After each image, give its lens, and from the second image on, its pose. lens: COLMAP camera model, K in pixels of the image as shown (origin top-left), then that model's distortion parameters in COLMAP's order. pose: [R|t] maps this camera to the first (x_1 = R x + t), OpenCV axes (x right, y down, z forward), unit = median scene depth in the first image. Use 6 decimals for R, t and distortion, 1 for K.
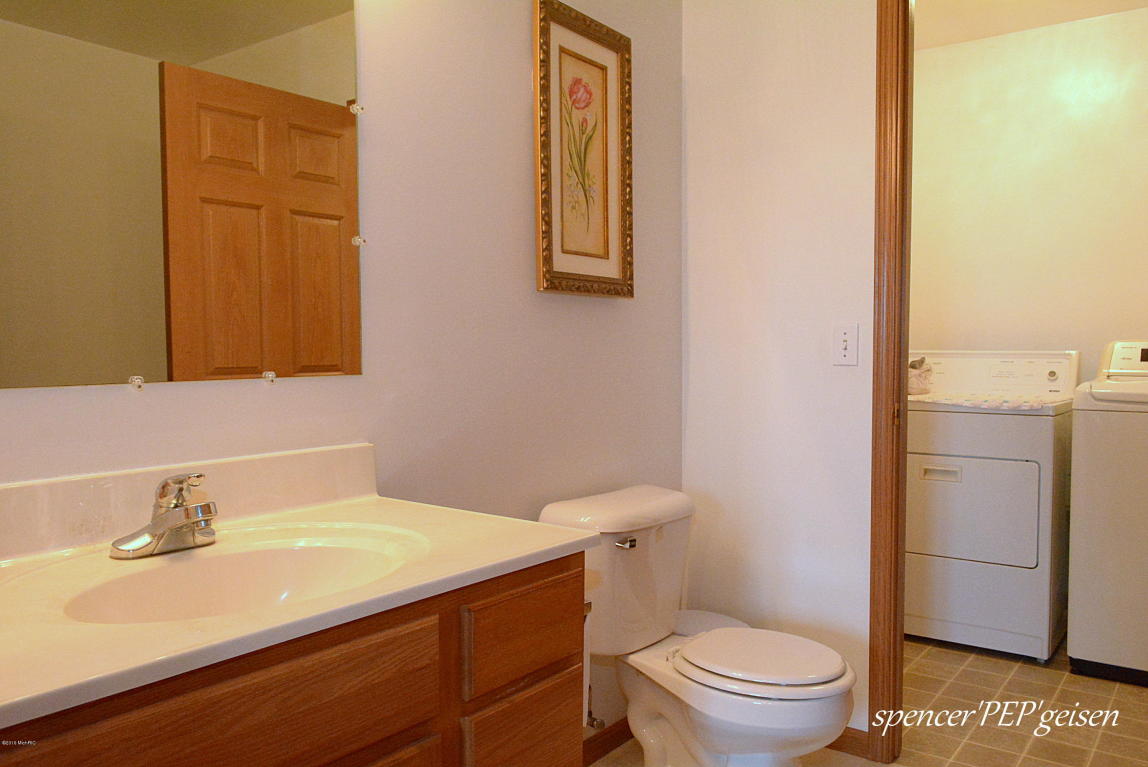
lens RADIAL K [[912.4, 0, 552.8], [0, 912.4, 388.4], [0, 0, 1]] dist [0.002532, -0.004121]
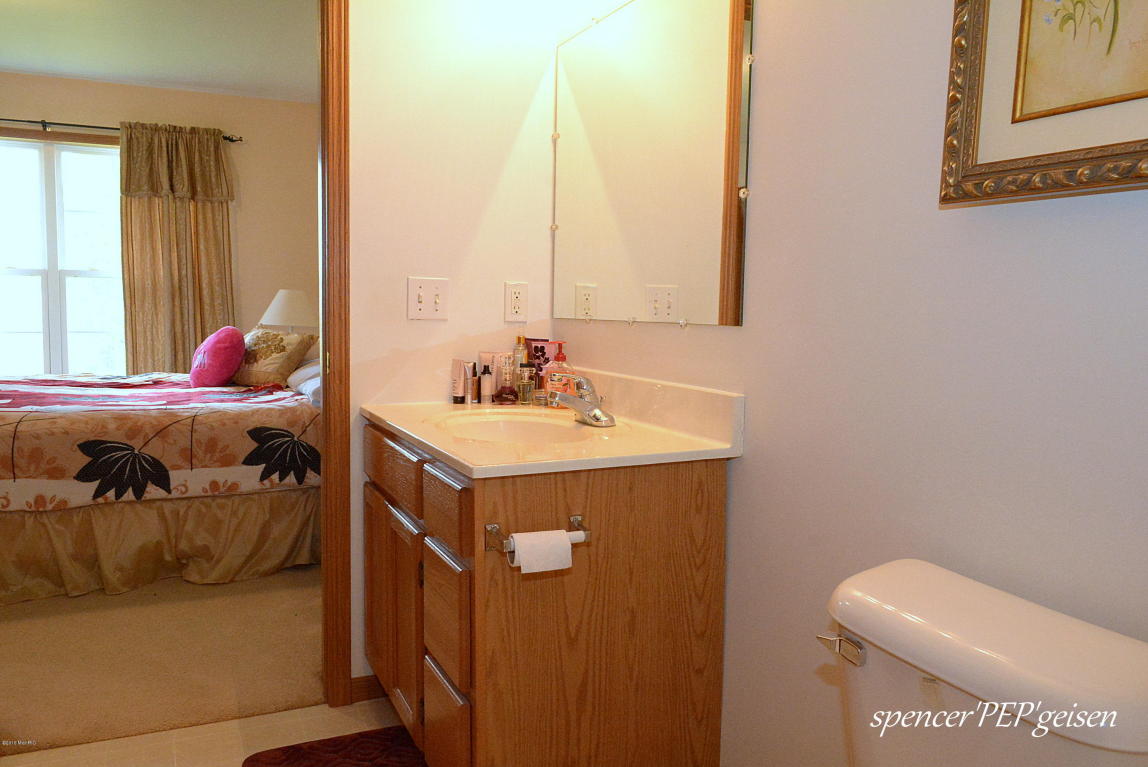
lens RADIAL K [[912.4, 0, 552.8], [0, 912.4, 388.4], [0, 0, 1]] dist [0.002532, -0.004121]
pose [[-0.484543, 0.075834, -0.871474, 0.608867], [-0.053696, 0.991778, 0.116157, -0.042640], [0.873118, 0.103078, -0.476487, 1.024695]]
